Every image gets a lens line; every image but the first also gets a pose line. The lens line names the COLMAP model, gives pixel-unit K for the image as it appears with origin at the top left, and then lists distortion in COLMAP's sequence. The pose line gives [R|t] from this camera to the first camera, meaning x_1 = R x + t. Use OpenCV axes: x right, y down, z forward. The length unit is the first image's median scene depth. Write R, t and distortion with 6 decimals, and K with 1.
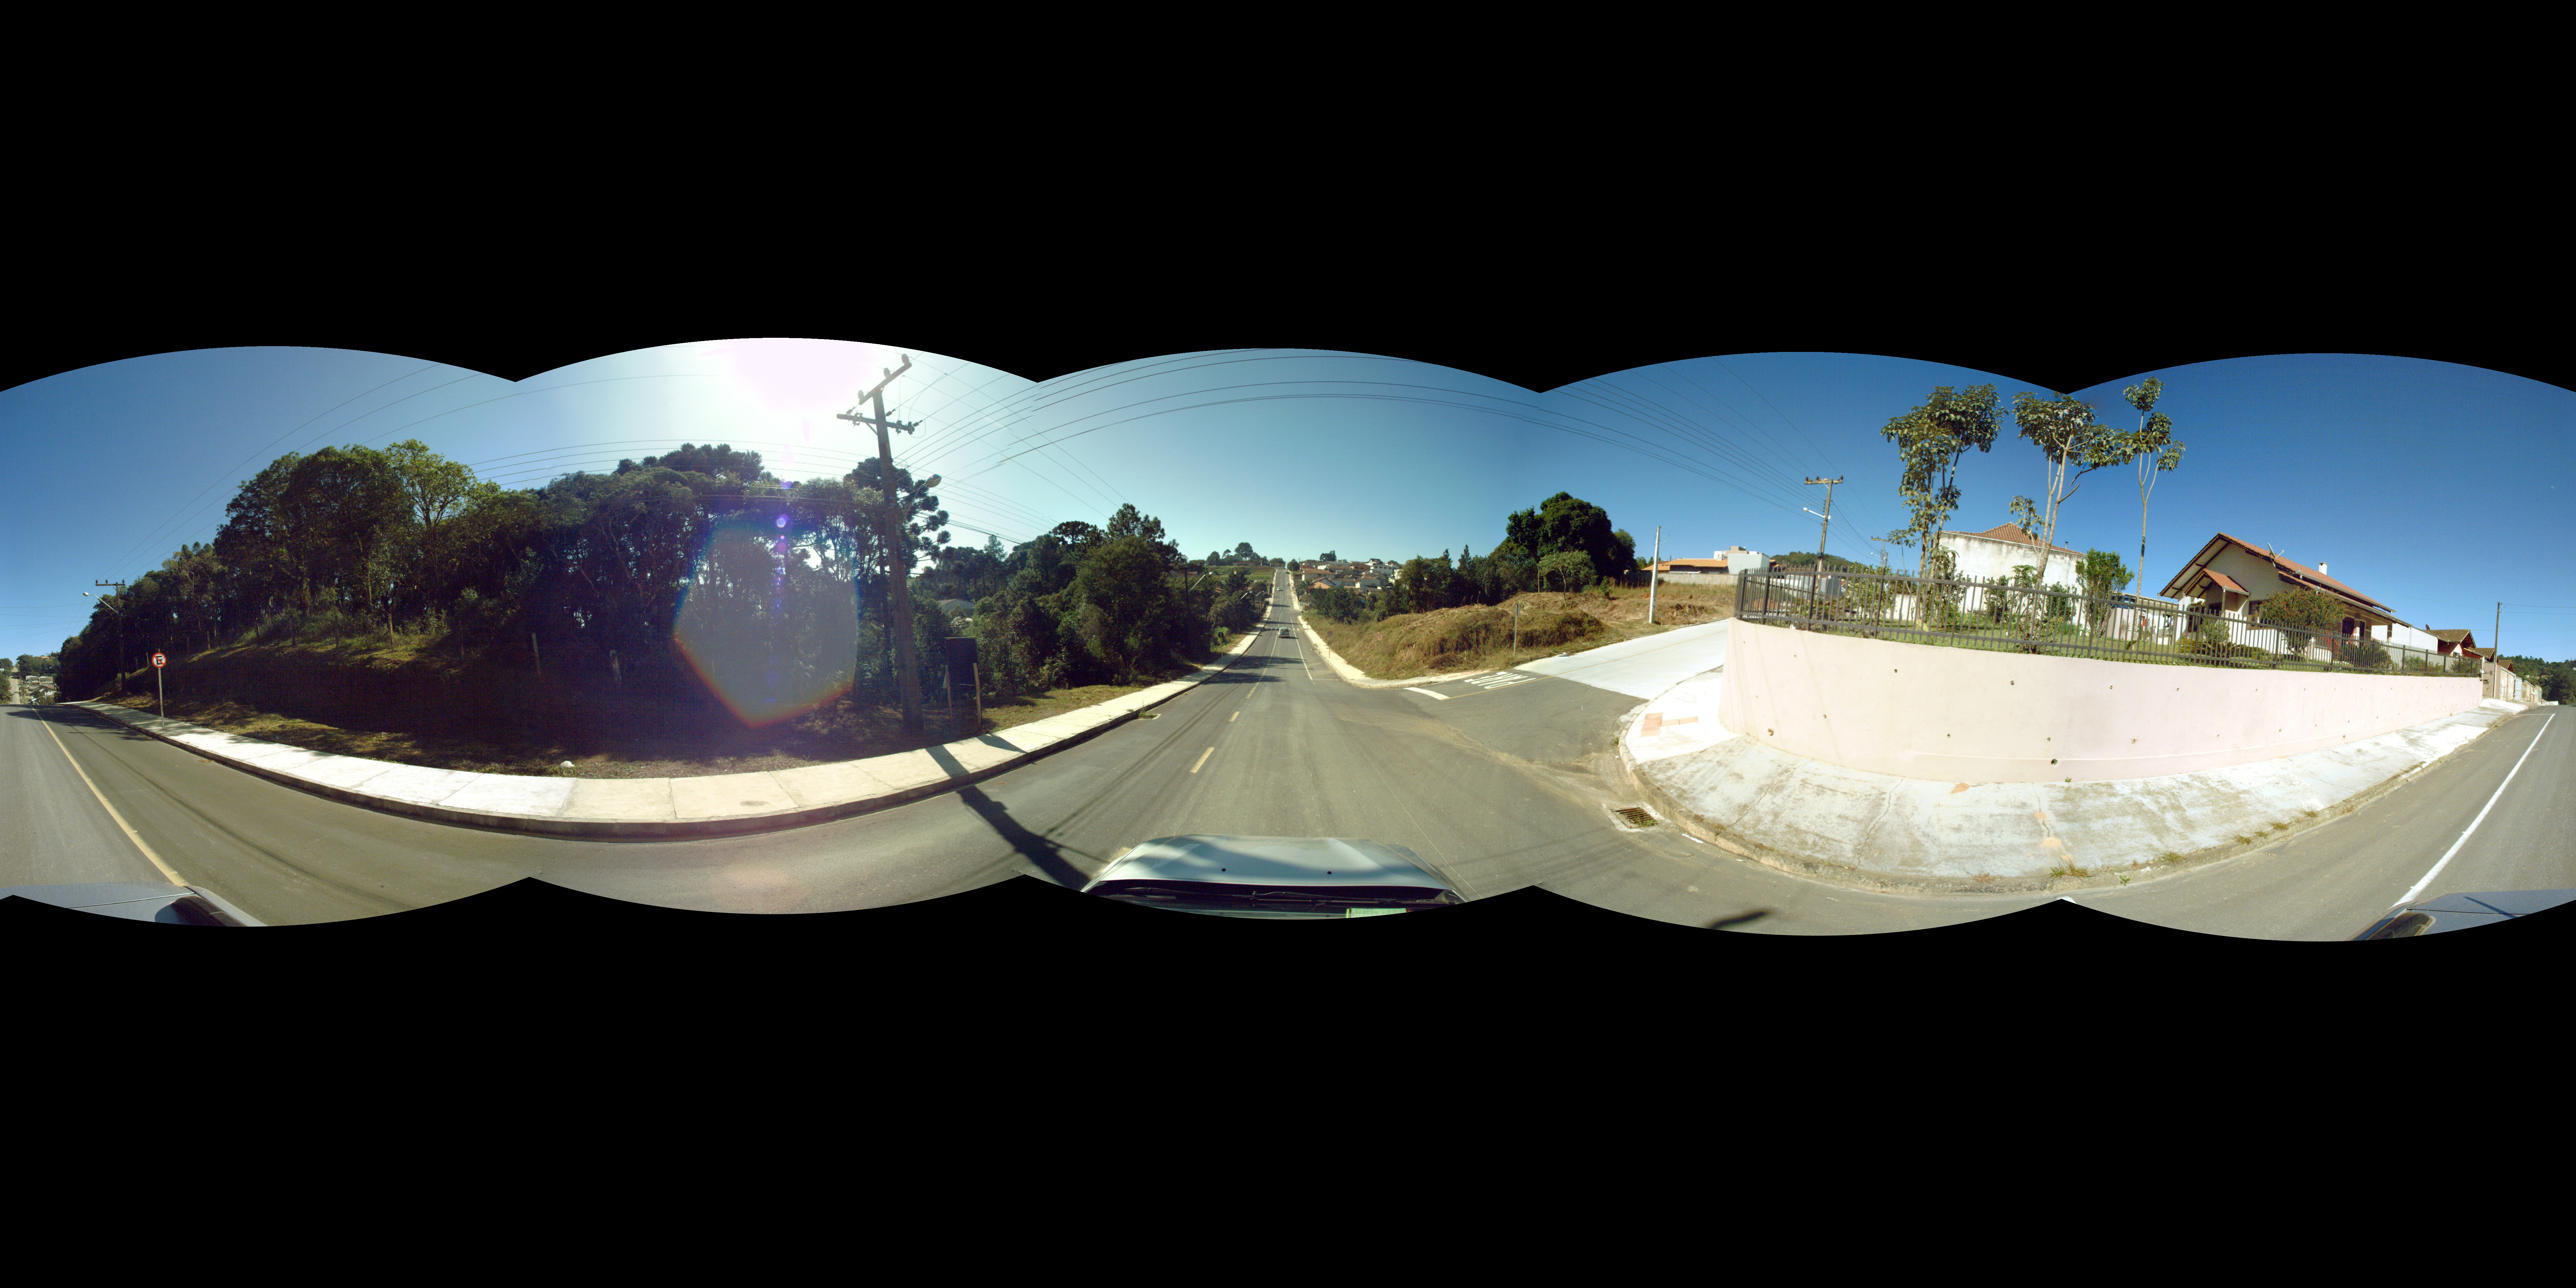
lens RADIAL K [[4939.0, 0, 1288.0], [0, 4939.0, 644.0], [0, 0, 1]] dist [-0.017578, -0.054047]
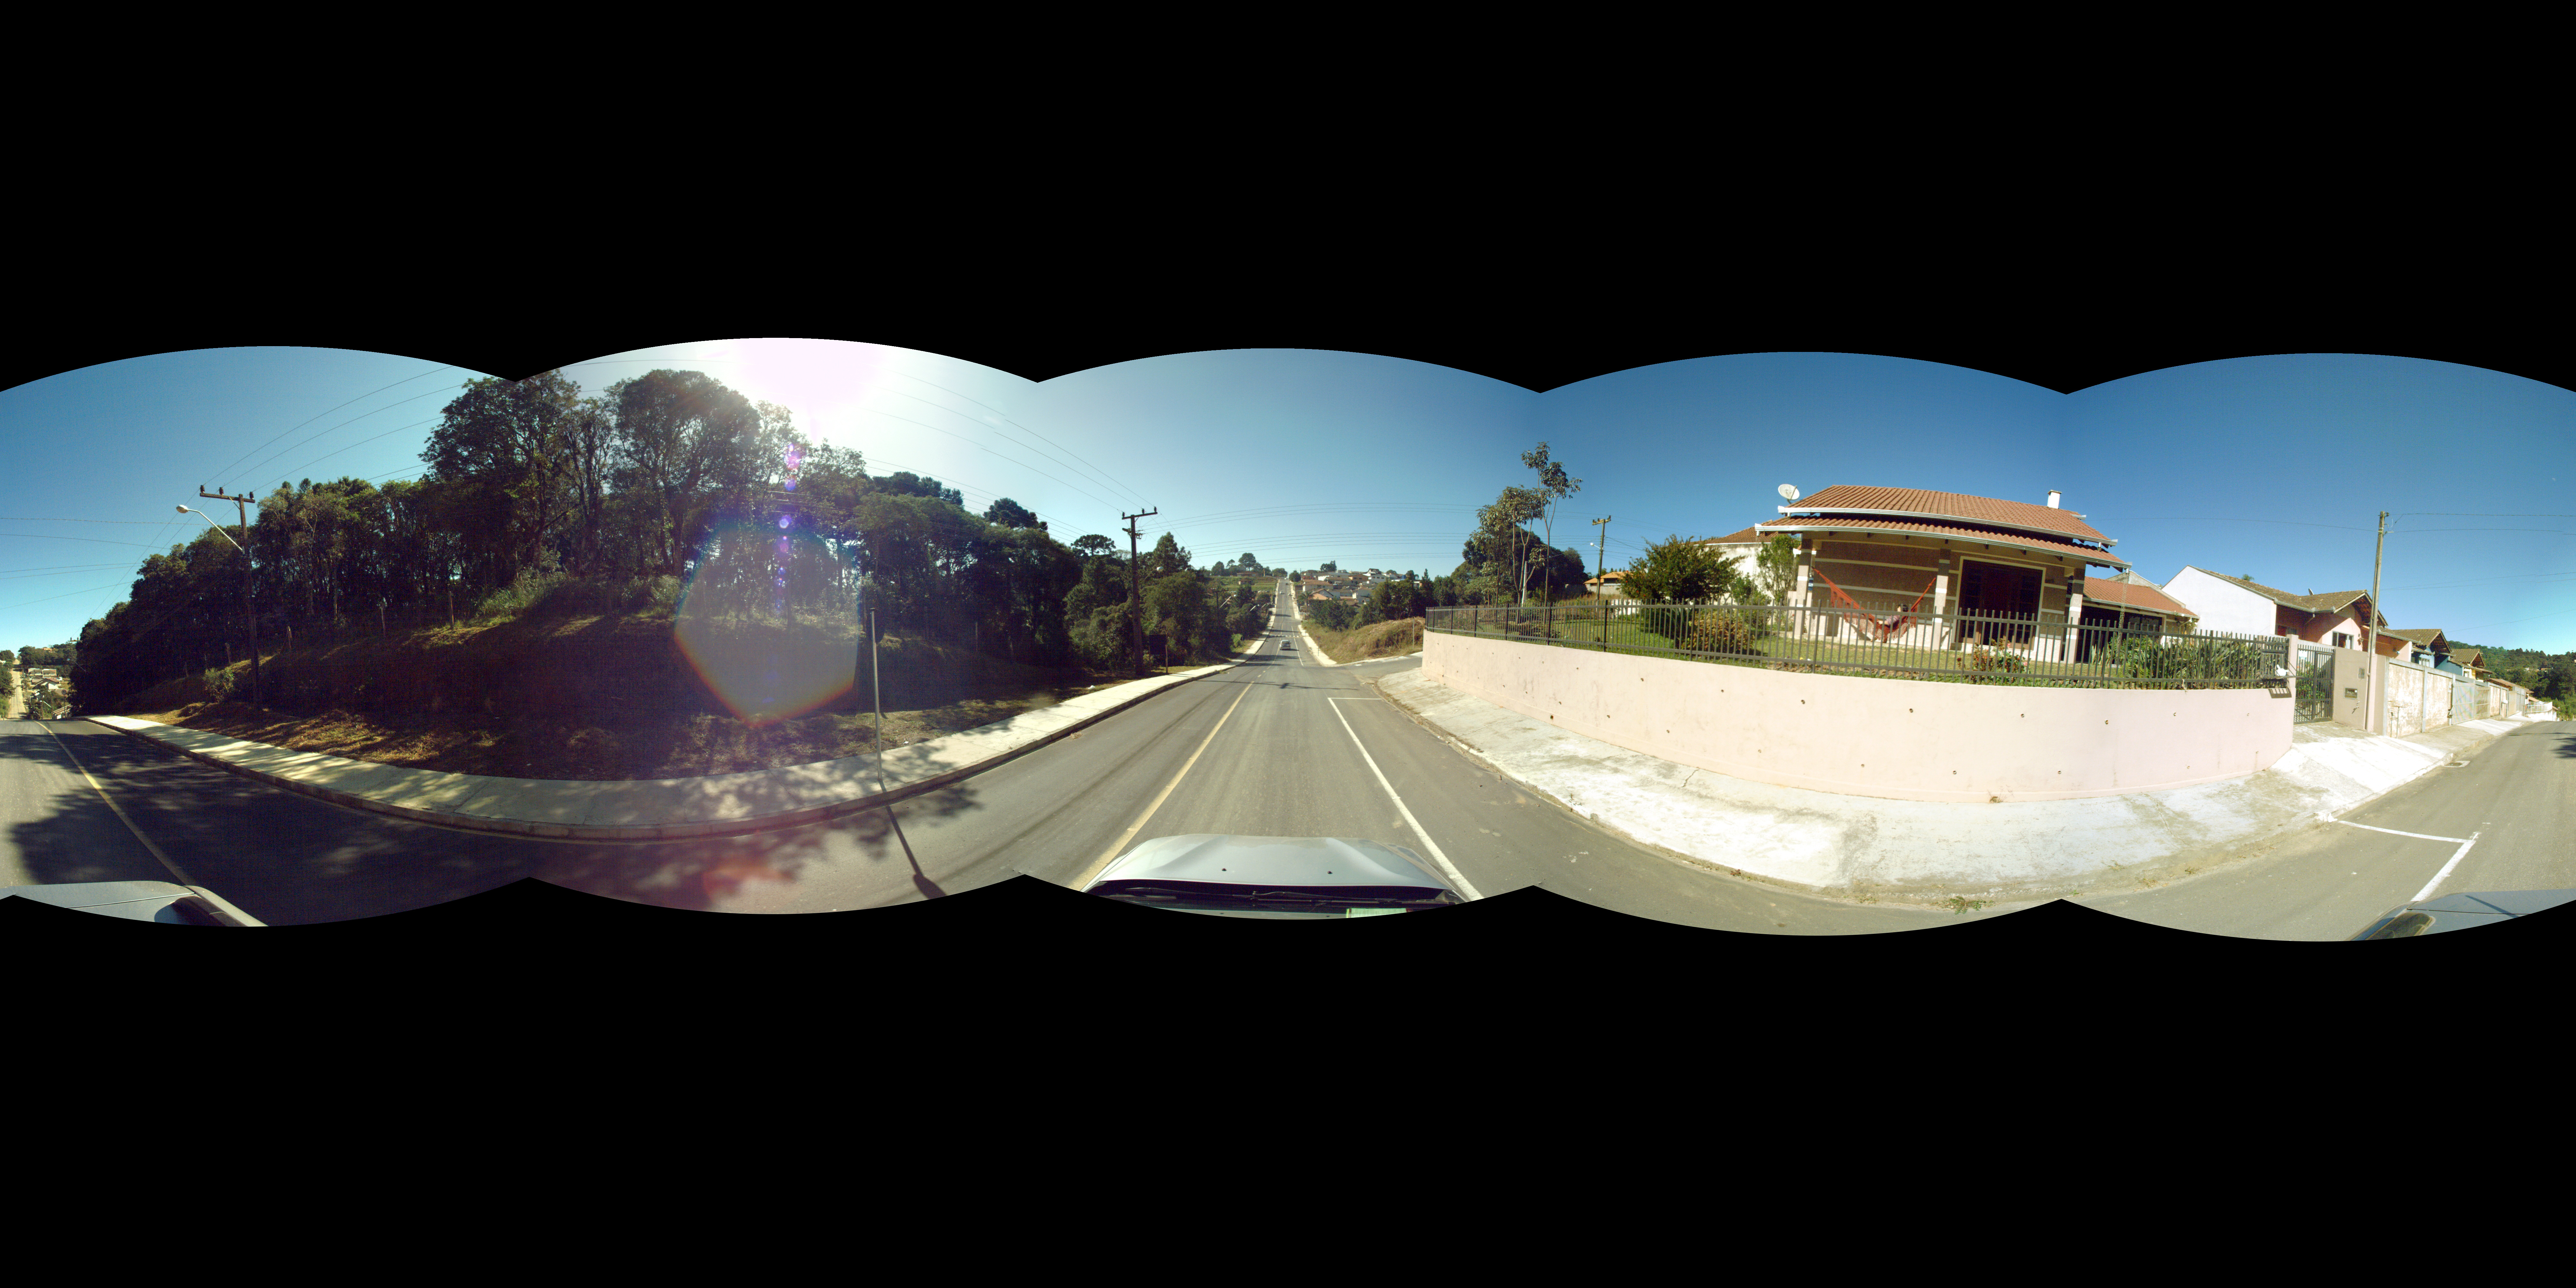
lens RADIAL K [[6155.6, 0, 1288.0], [0, 6155.6, 644.0], [0, 0, 1]] dist [-0.568256, -0.325865]
pose [[0.999999, 0.001267, 0.000107, -0.000369], [-0.001267, 0.999987, 0.004862, -0.006321], [-0.000100, -0.004862, 0.999988, -0.246652]]
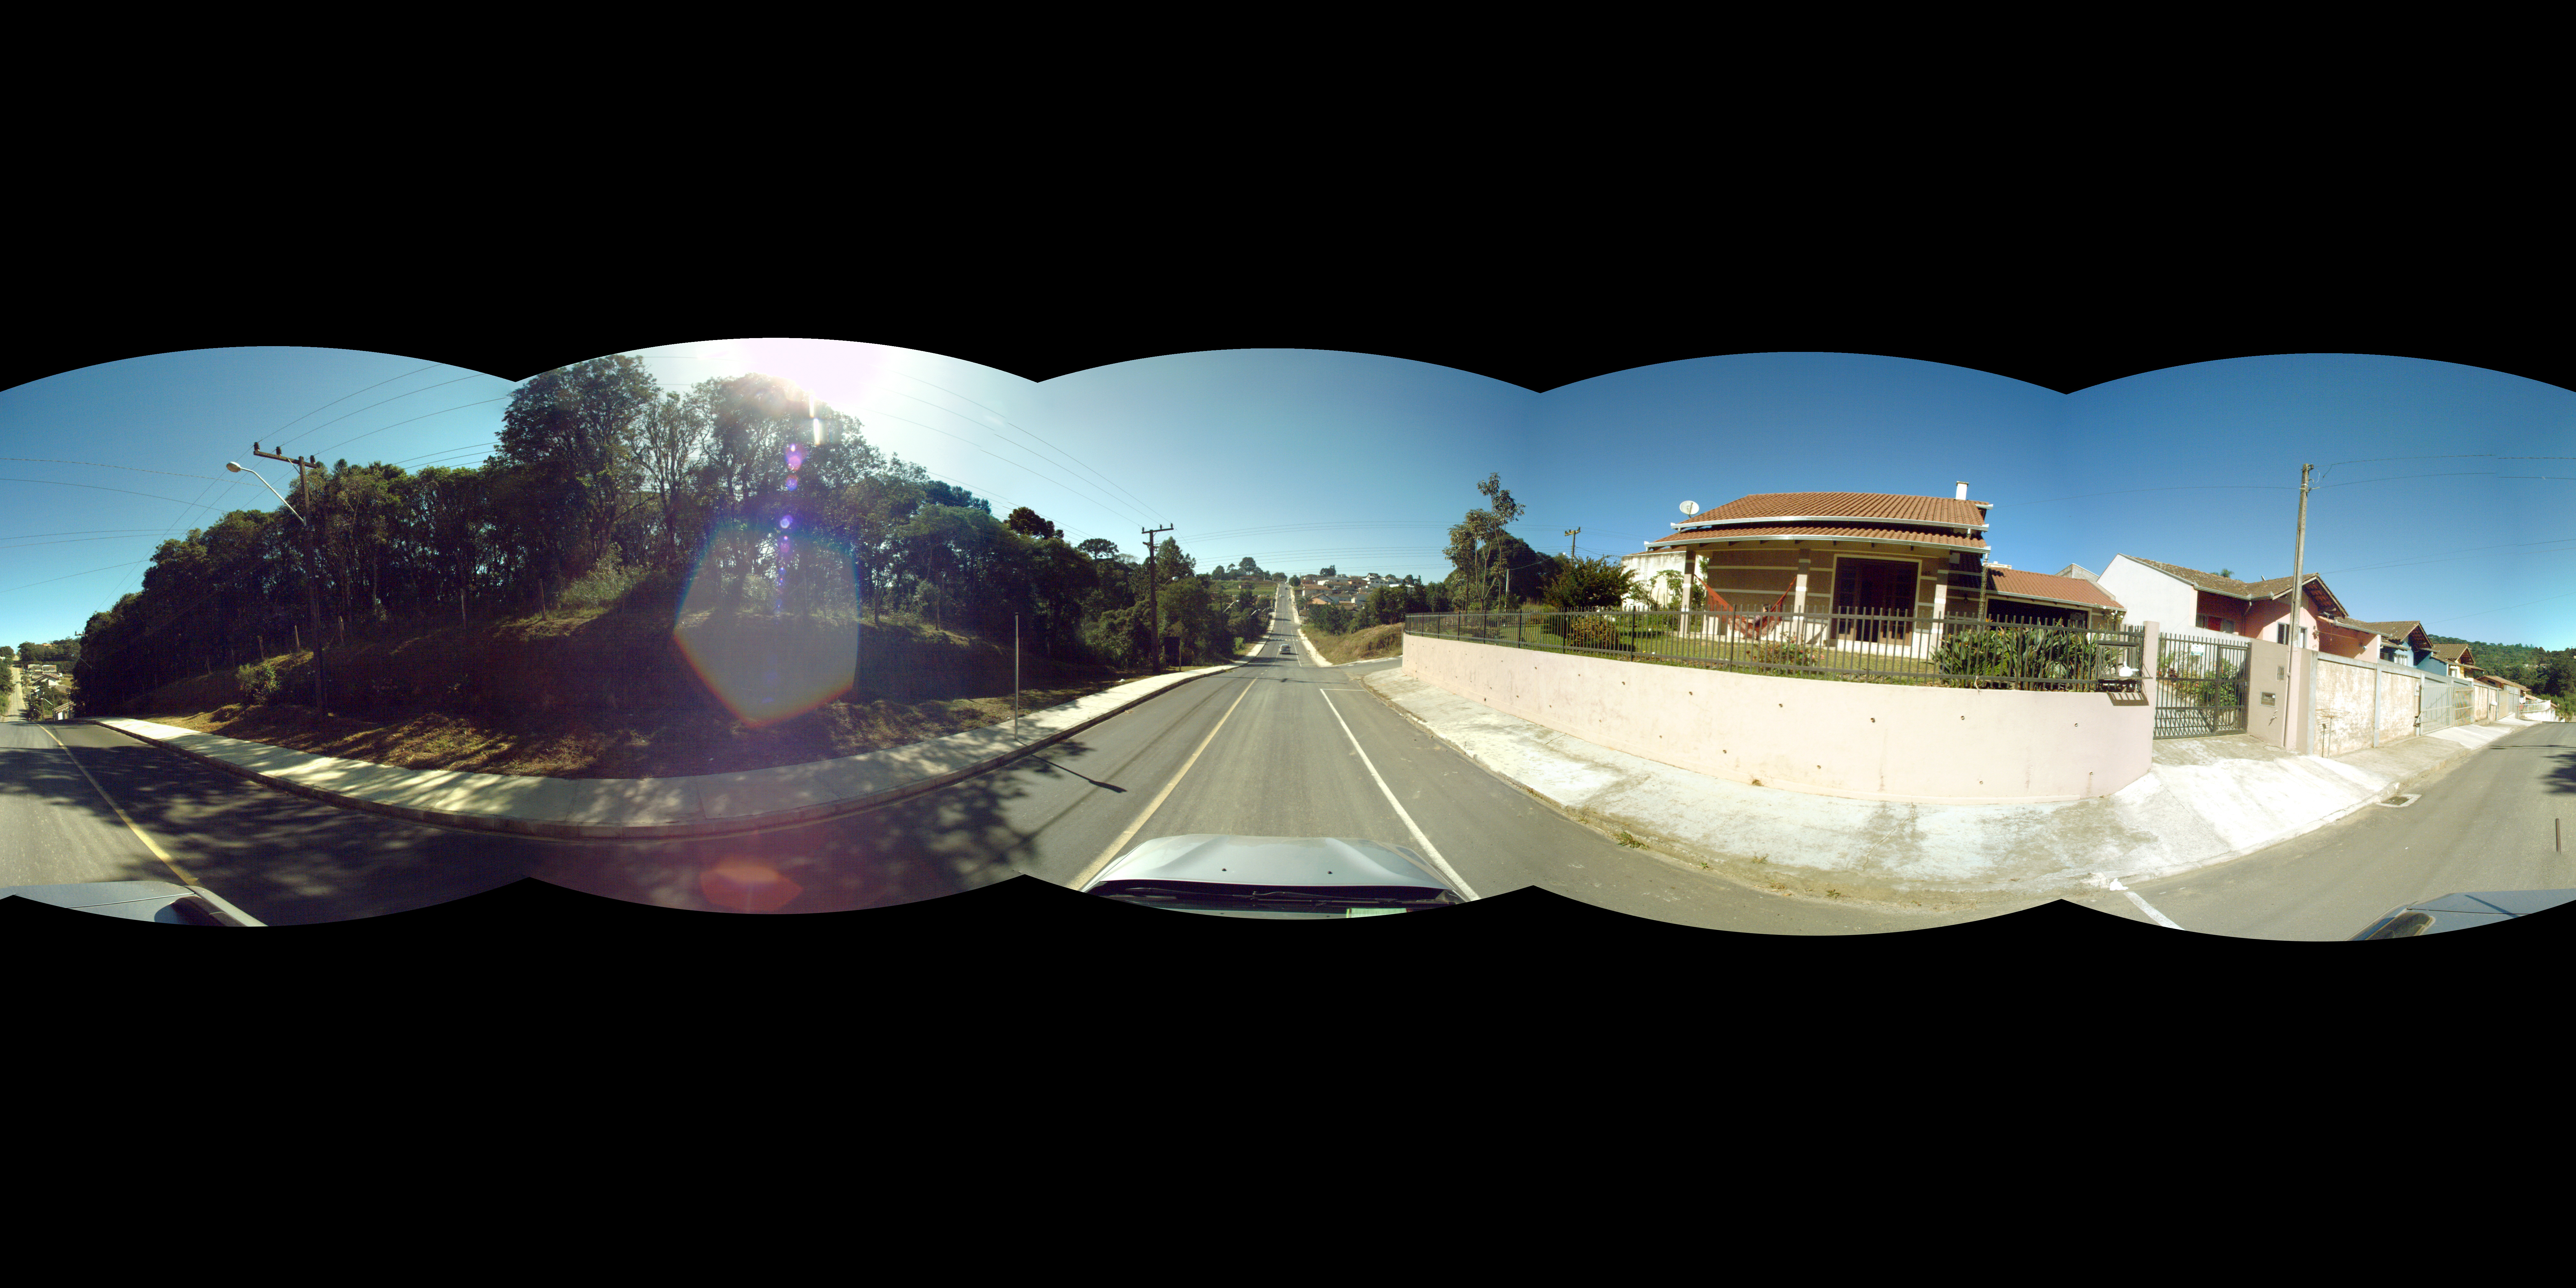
lens RADIAL K [[7031.0, 0, 1288.0], [0, 7031.0, 644.0], [0, 0, 1]] dist [-1.161811, 0.304006]
pose [[0.999997, 0.002551, -0.000269, 0.000097], [-0.002549, 0.999967, 0.007694, -0.011161], [0.000288, -0.007694, 0.999970, -0.420910]]
